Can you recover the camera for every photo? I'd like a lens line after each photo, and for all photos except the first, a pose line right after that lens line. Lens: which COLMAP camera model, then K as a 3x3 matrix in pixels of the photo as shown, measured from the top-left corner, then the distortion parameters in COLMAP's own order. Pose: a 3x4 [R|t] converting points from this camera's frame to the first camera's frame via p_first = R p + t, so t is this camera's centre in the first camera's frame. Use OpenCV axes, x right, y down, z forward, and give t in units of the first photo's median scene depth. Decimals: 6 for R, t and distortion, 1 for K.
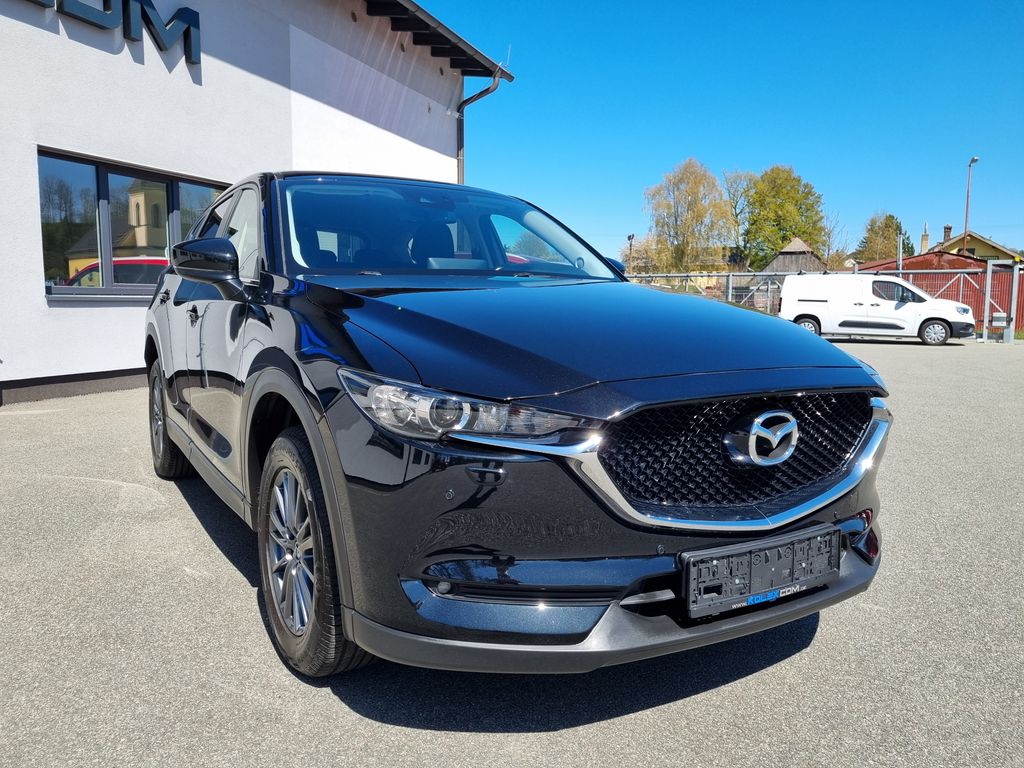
lens RADIAL K [[798.9, 0, 512.0], [0, 798.9, 384.0], [0, 0, 1]] dist [0.070082, -0.079937]
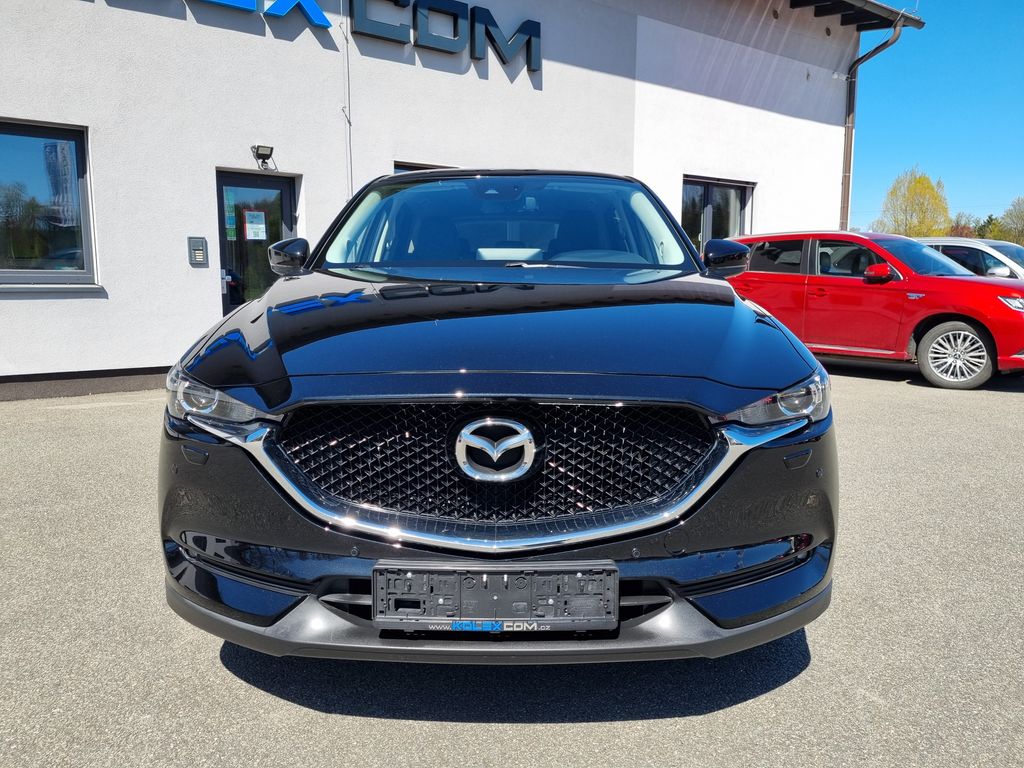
lens RADIAL K [[798.9, 0, 512.0], [0, 798.9, 384.0], [0, 0, 1]] dist [0.070082, -0.079937]
pose [[0.844012, 0.060422, -0.532910, 0.192653], [-0.050084, 0.998171, 0.033853, -0.008783], [0.533981, -0.001882, 0.845494, 0.063298]]
